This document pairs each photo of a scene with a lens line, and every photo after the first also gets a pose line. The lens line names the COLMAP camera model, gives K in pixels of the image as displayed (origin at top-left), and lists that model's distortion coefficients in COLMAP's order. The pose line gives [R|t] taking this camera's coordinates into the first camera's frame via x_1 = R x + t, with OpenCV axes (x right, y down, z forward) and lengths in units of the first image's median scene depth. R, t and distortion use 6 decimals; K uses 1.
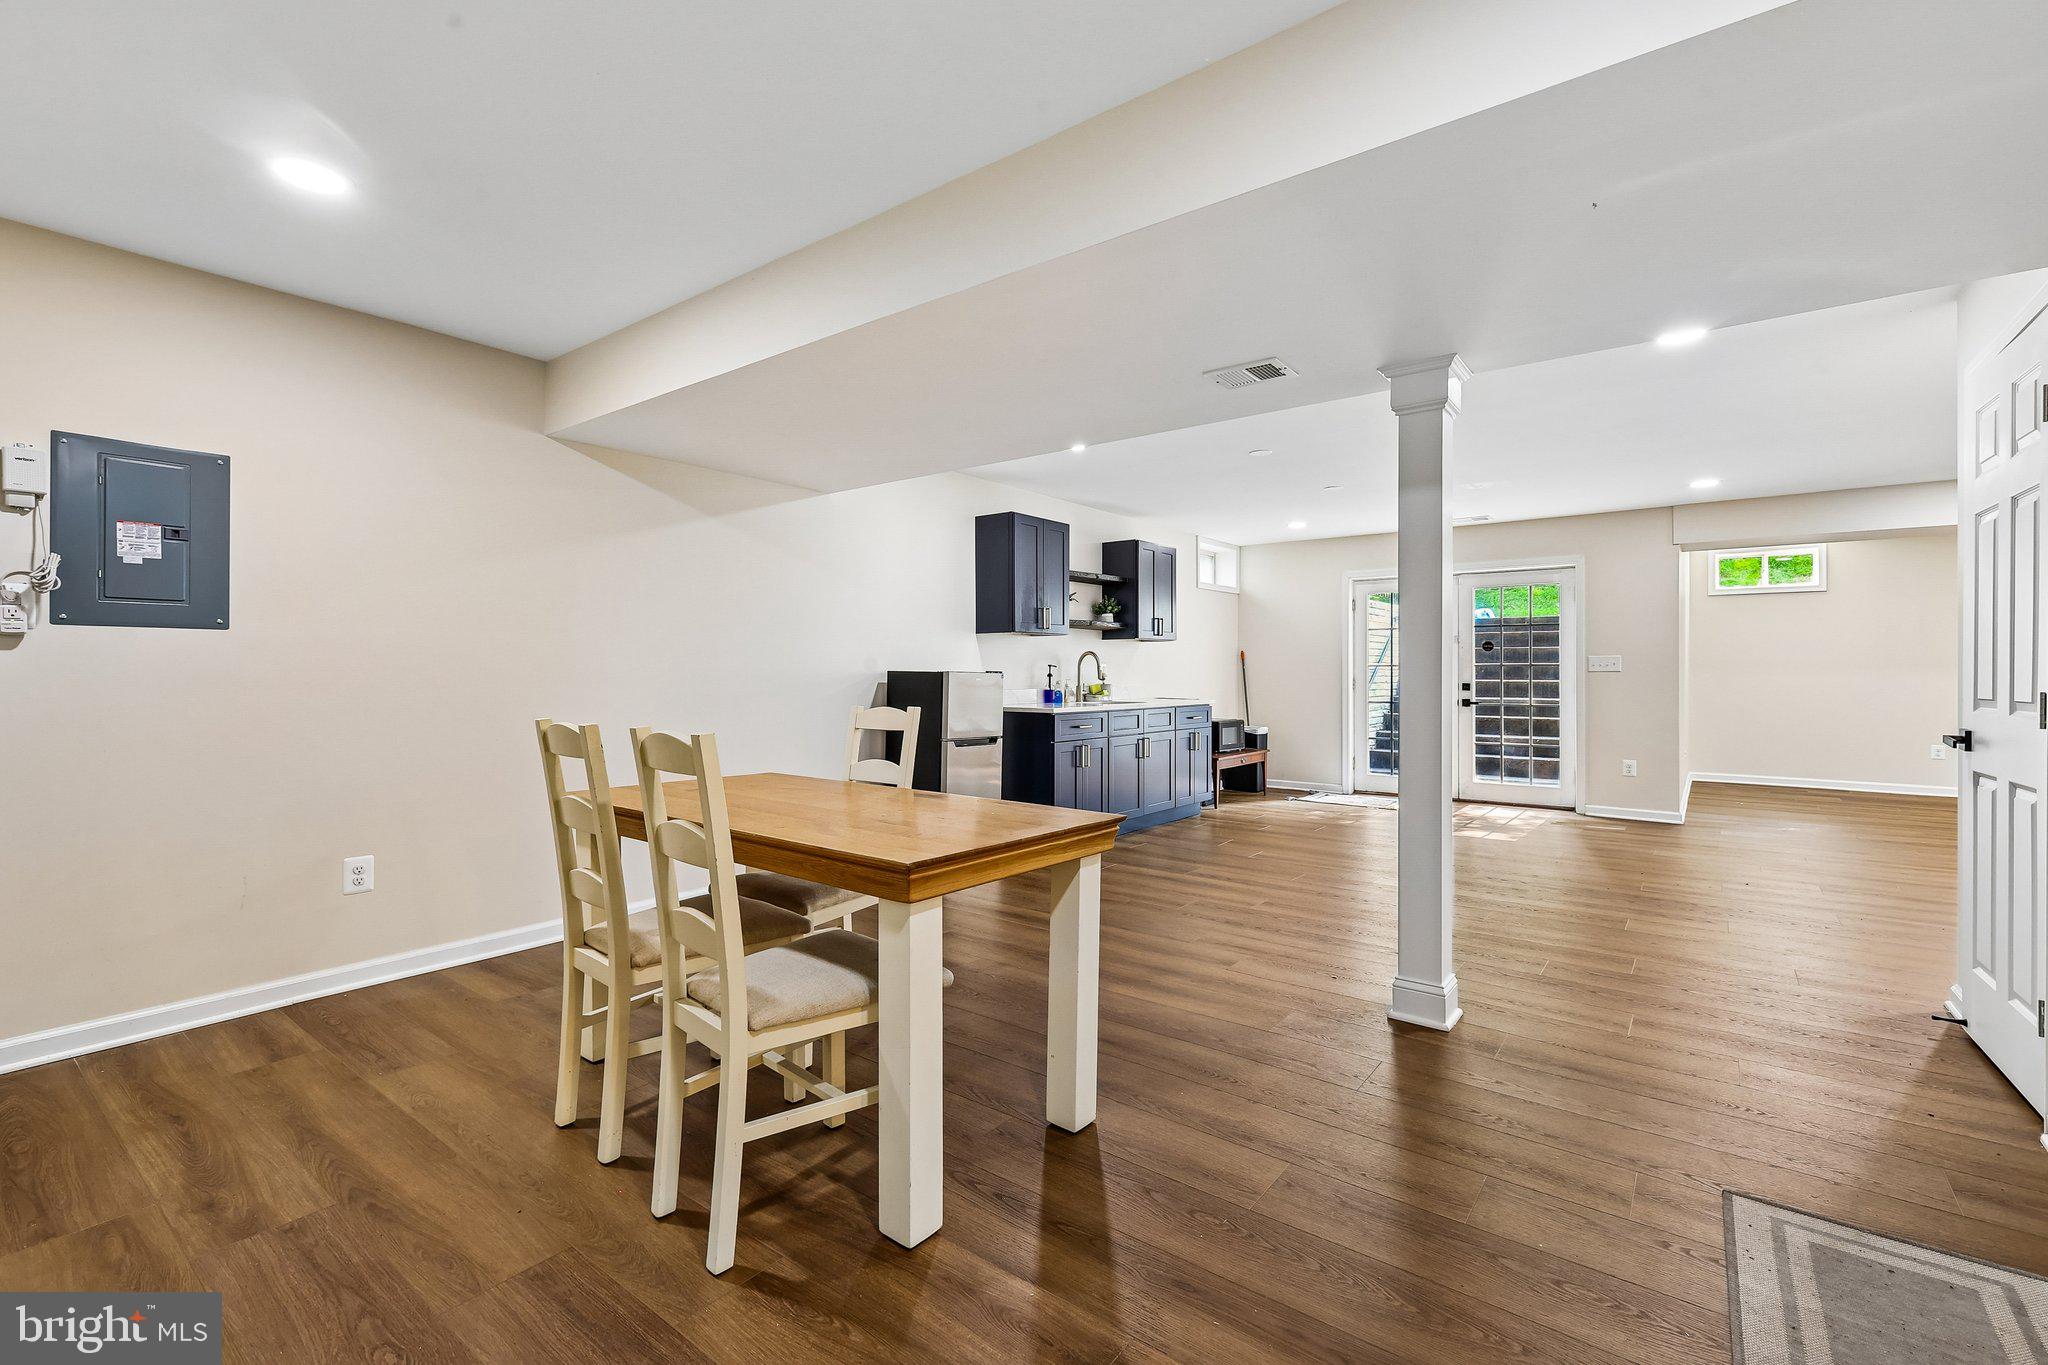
lens RADIAL K [[873.9, 0, 1024.0], [0, 873.9, 682.5], [0, 0, 1]] dist [-0.029283, 0.000133]
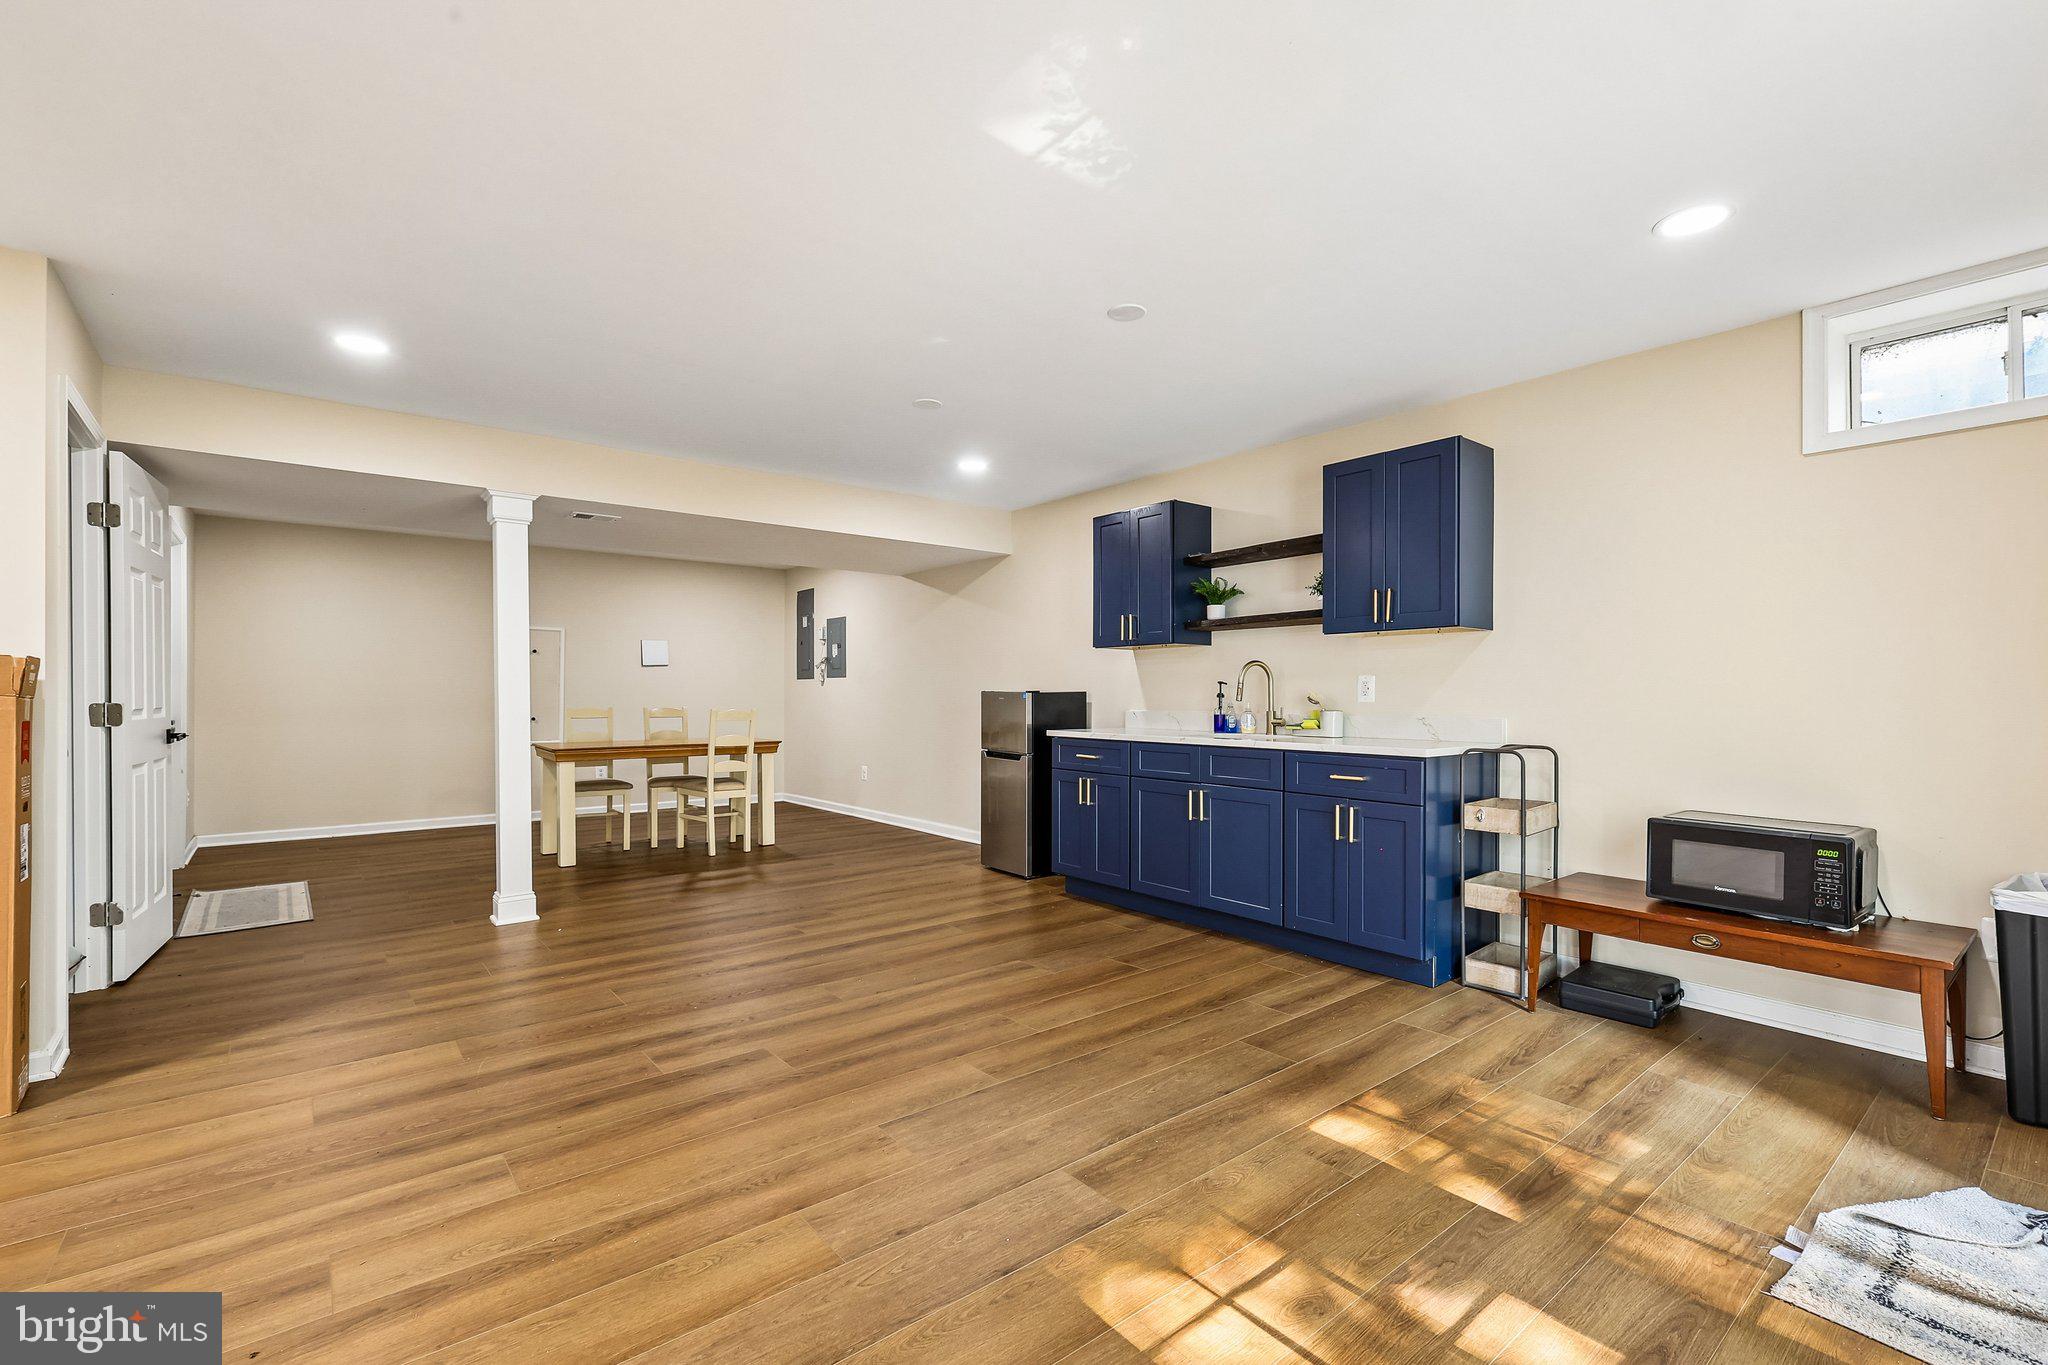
lens RADIAL K [[873.9, 0, 1024.0], [0, 873.9, 682.5], [0, 0, 1]] dist [-0.029283, 0.000133]
pose [[-0.252391, -0.000206, -0.967625, 0.798727], [0.000145, 1.000000, -0.000250, -0.019375], [0.967625, -0.000203, -0.252390, 1.025974]]
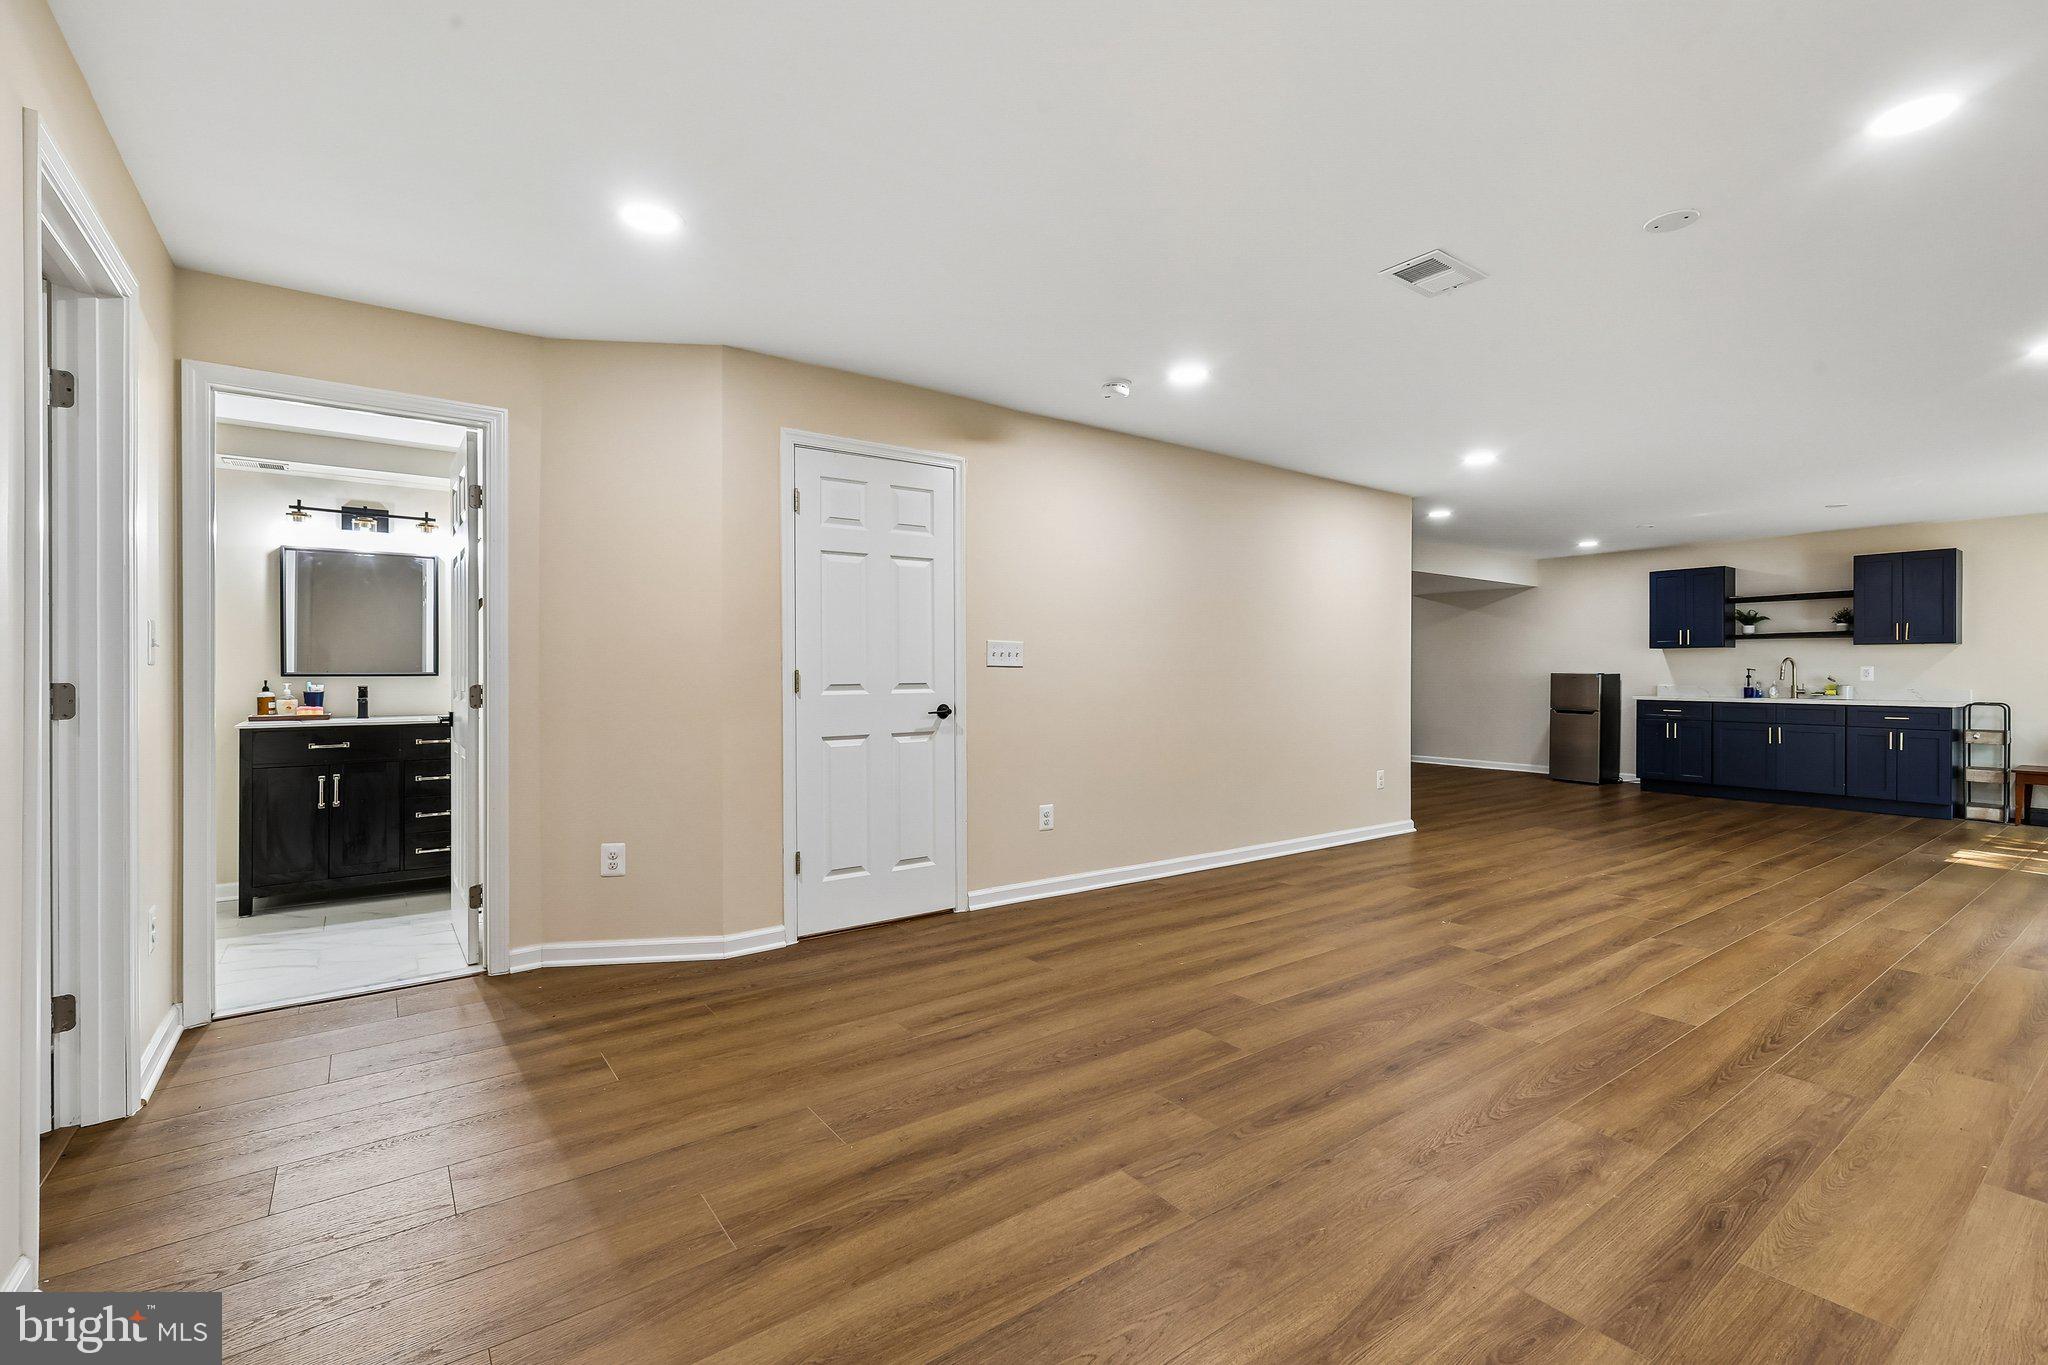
lens RADIAL K [[892.9, 0, 1022.6], [0, 892.9, 650.8], [0, 0, 1]] dist [-0.003490, -0.000320]
pose [[-0.286497, -0.002558, -0.958078, 1.638627], [0.006448, 0.999969, -0.004598, -0.048220], [0.958060, -0.007495, -0.286471, 0.329255]]
